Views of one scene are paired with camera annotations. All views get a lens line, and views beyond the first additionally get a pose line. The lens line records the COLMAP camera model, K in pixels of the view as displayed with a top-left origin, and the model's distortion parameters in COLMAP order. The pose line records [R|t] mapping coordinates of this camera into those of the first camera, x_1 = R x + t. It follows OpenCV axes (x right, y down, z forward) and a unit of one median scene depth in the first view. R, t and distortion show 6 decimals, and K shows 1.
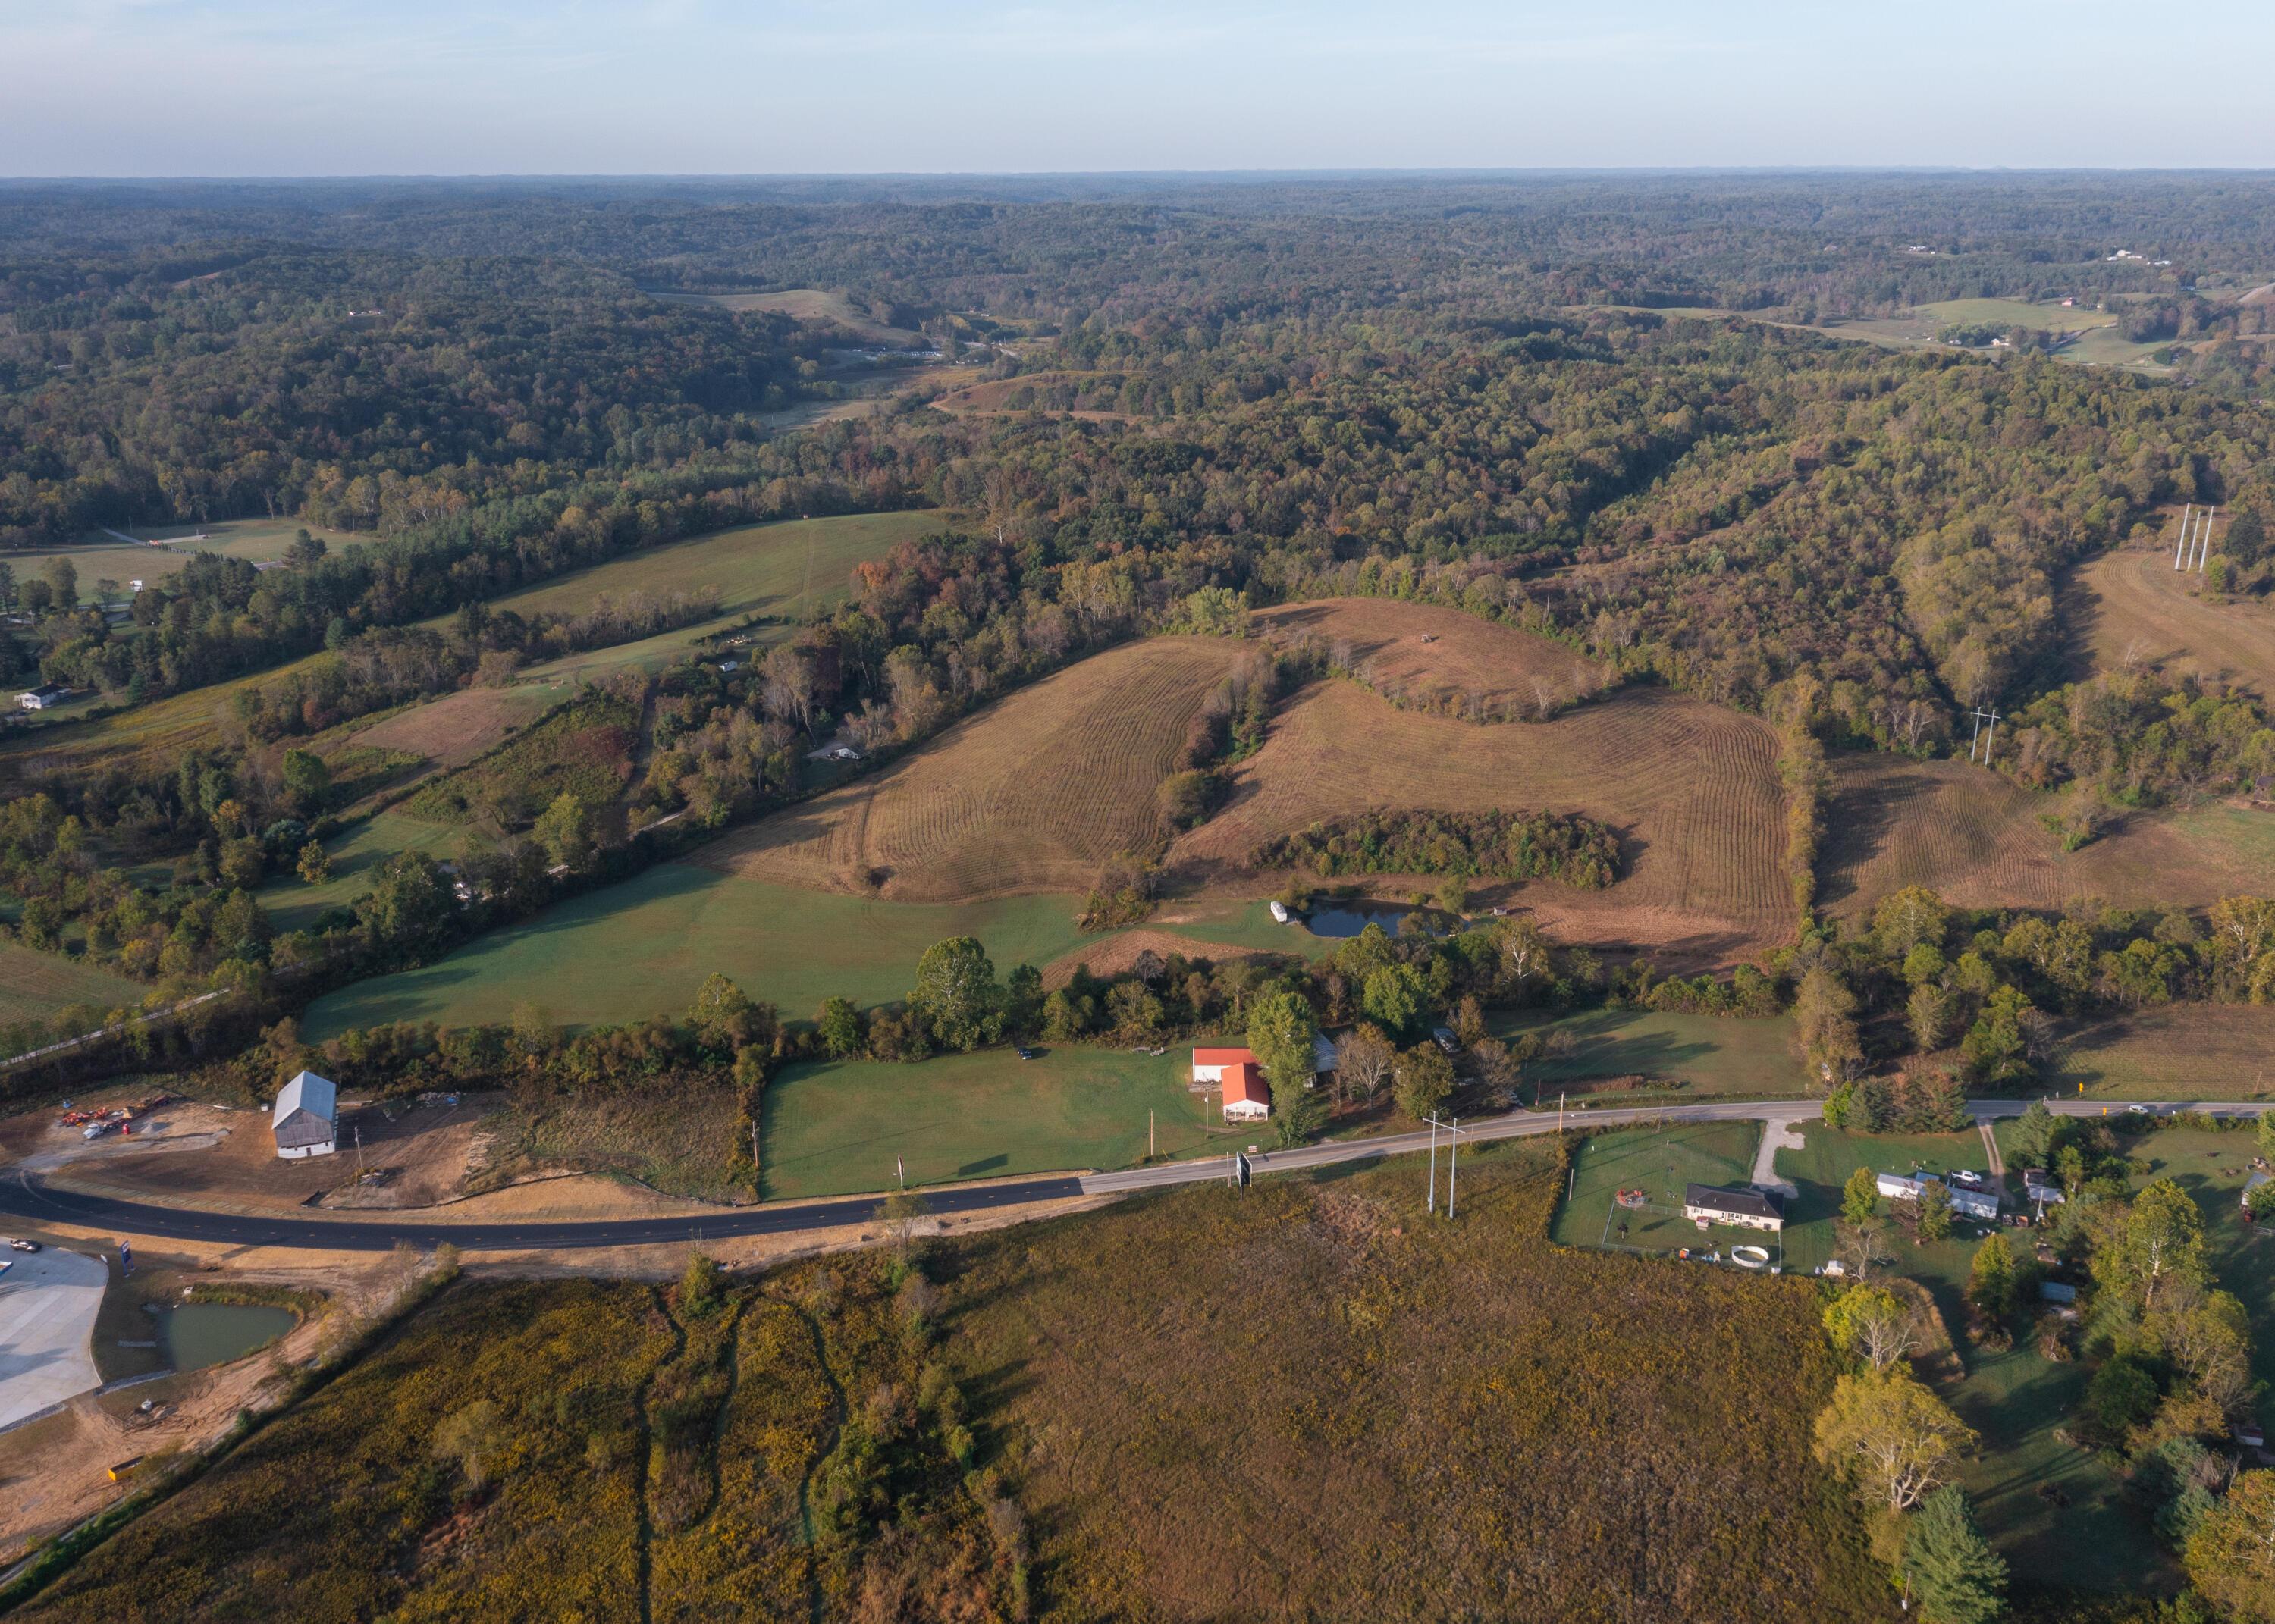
lens RADIAL K [[1977.2, 0, 1137.5], [0, 1977.2, 812.0], [0, 0, 1]] dist [-0.000797, 0.000187]
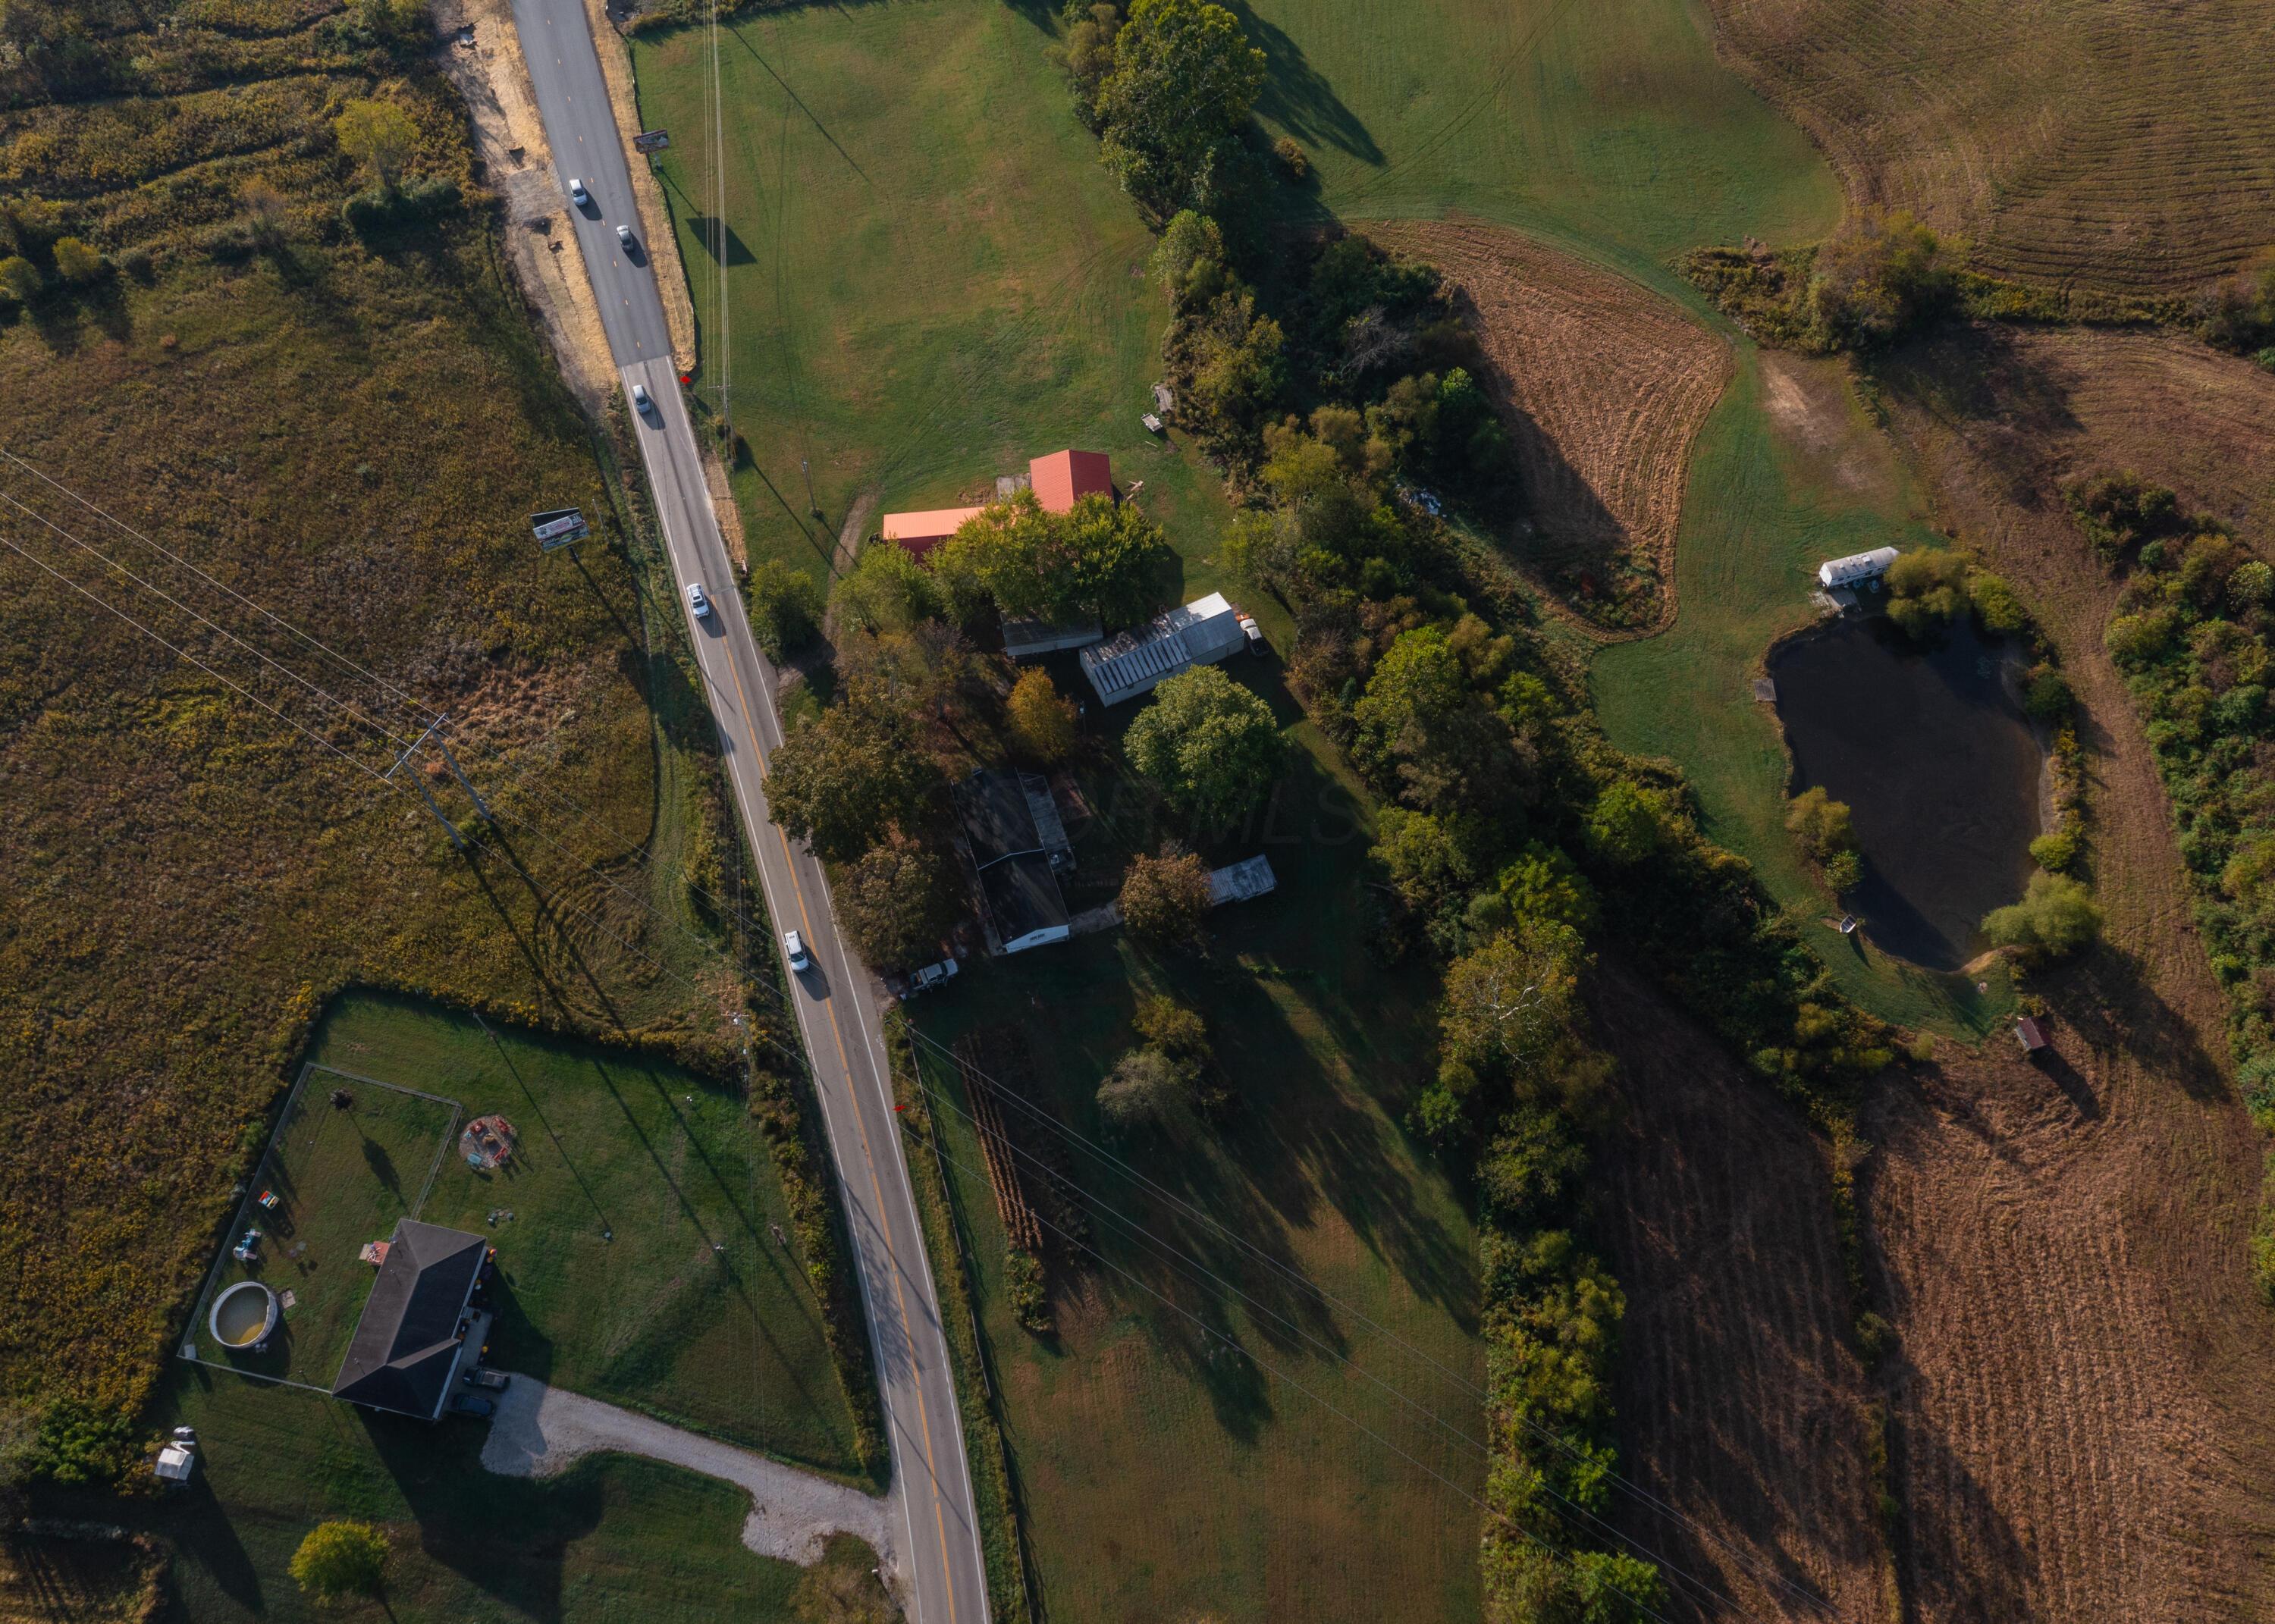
lens RADIAL K [[1939.1, 0, 1122.9], [0, 1939.1, 820.8], [0, 0, 1]] dist [-0.013623, 0.012104]
pose [[0.092438, 0.881813, -0.462451, 0.295897], [-0.295490, 0.467811, 0.832969, -0.227250], [0.950863, 0.059652, 0.303811, 0.686254]]
